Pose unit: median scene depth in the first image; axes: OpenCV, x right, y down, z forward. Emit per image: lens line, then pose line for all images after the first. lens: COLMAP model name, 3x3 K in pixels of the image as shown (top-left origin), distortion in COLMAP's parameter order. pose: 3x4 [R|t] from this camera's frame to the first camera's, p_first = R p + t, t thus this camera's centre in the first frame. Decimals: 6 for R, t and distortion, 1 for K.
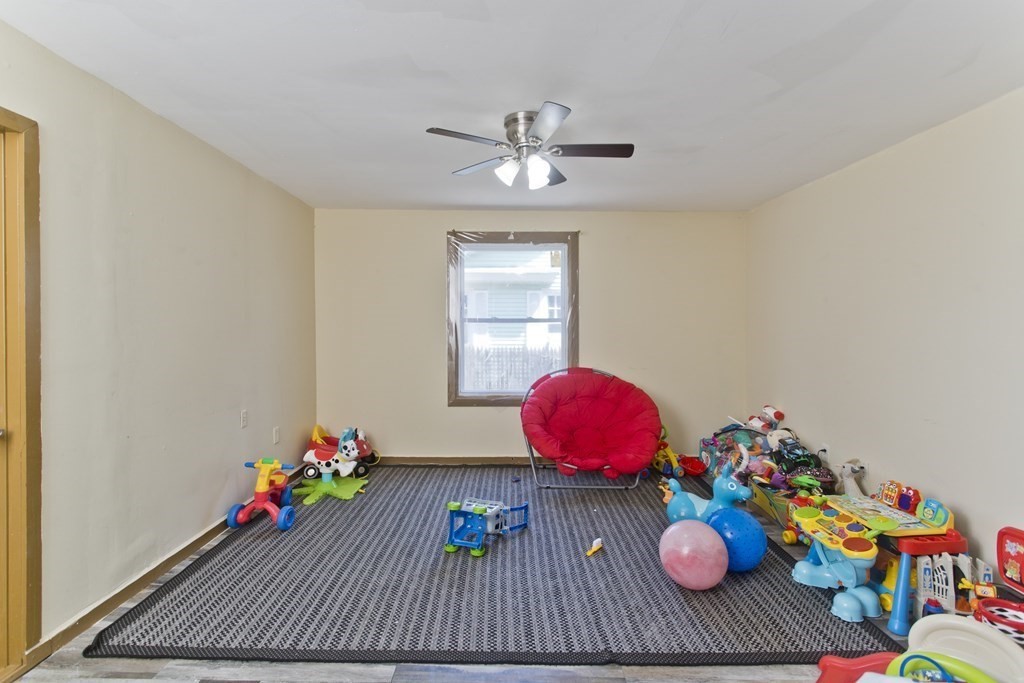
lens RADIAL K [[488.9, 0, 532.5], [0, 488.9, 332.9], [0, 0, 1]] dist [0.001563, 0.000518]
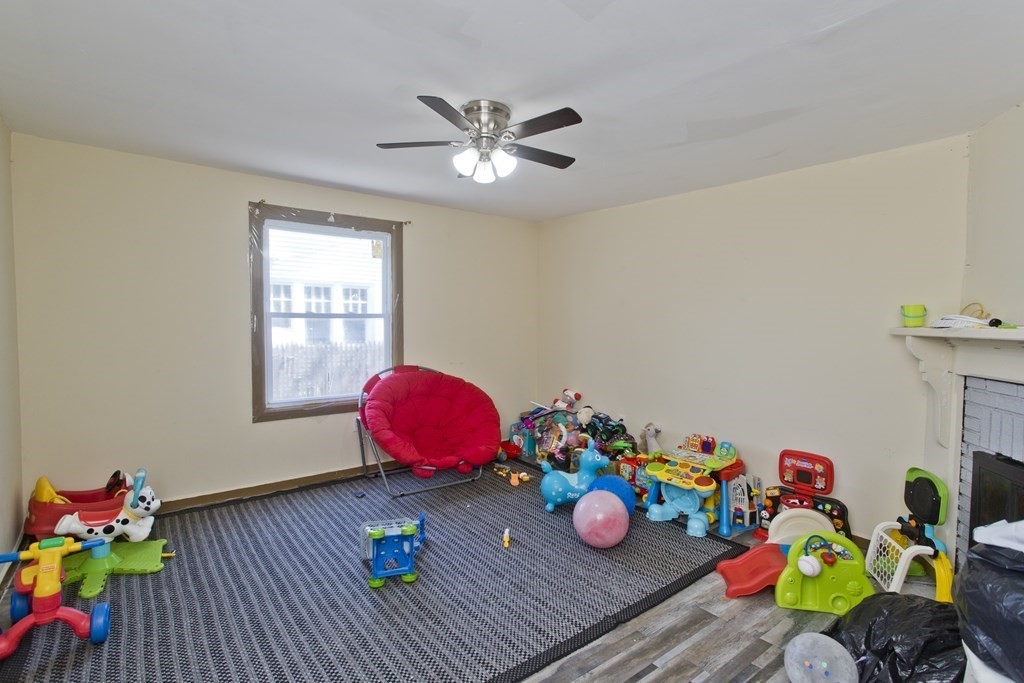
lens RADIAL K [[488.9, 0, 517.6], [0, 488.9, 334.9], [0, 0, 1]] dist [0.001563, 0.000518]
pose [[0.796727, -0.013911, 0.604180, -0.371063], [0.001533, 0.999778, 0.020999, -0.010494], [-0.604338, -0.015804, 0.796571, 0.131350]]
